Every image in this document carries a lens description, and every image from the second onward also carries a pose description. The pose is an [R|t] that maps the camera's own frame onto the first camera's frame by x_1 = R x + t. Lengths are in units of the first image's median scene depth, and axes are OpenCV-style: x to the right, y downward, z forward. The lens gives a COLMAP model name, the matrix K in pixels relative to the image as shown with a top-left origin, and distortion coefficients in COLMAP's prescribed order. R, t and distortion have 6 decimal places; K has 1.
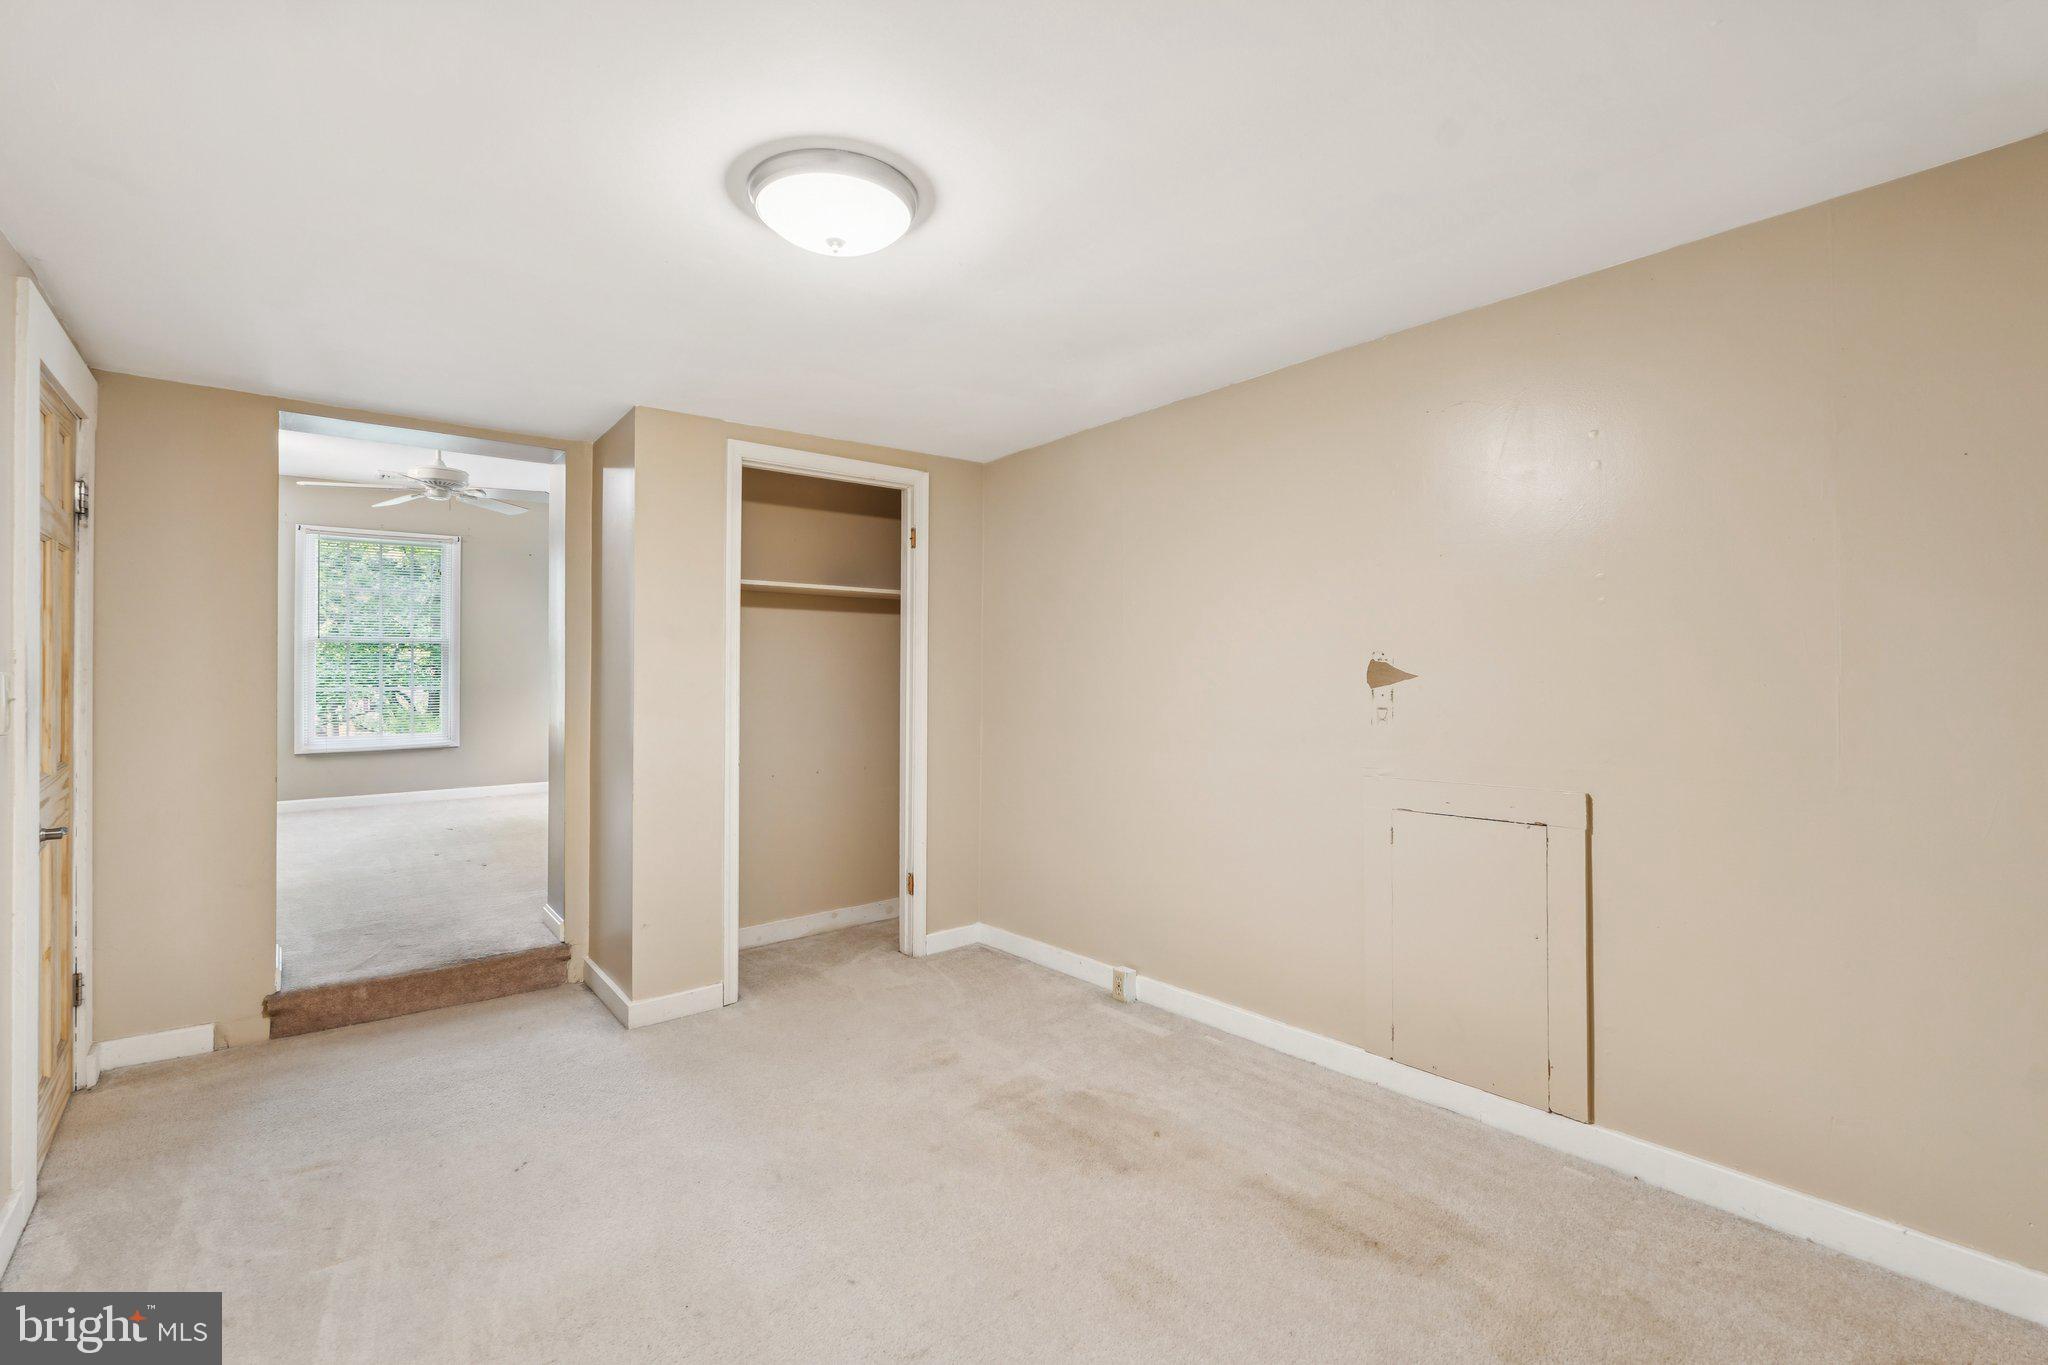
lens RADIAL K [[913.9, 0, 1023.5], [0, 913.9, 664.3], [0, 0, 1]] dist [-0.001198, -0.000794]
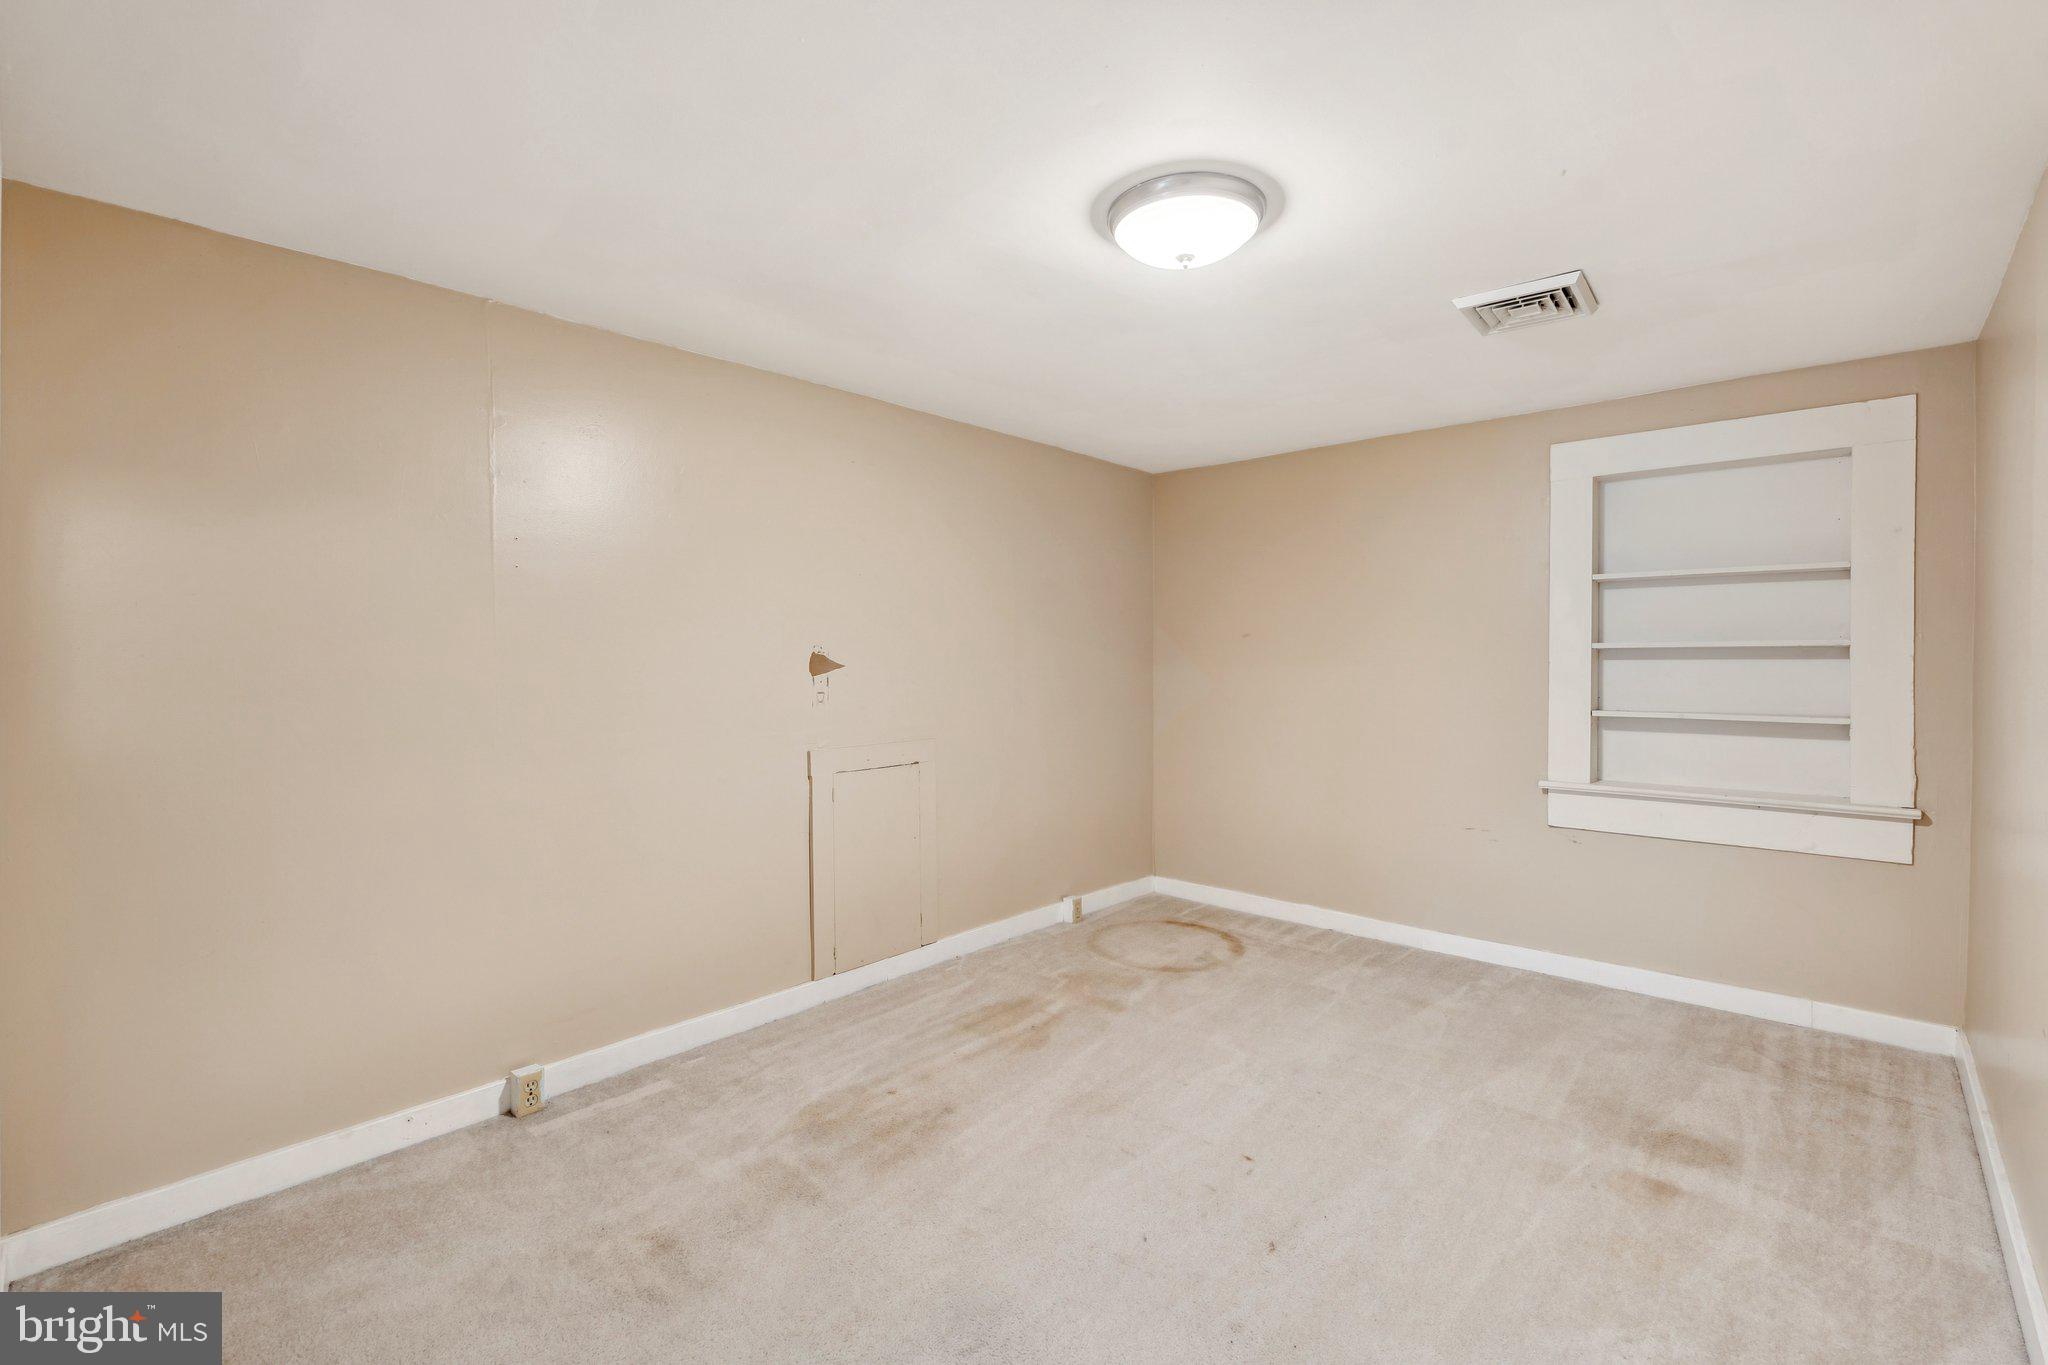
lens RADIAL K [[913.9, 0, 1023.5], [0, 913.9, 664.3], [0, 0, 1]] dist [-0.001198, -0.000794]
pose [[-0.139649, -0.004468, 0.990191, -0.845882], [-0.010187, 0.999943, 0.003075, 0.004234], [-0.990149, -0.009658, -0.139687, 0.905531]]
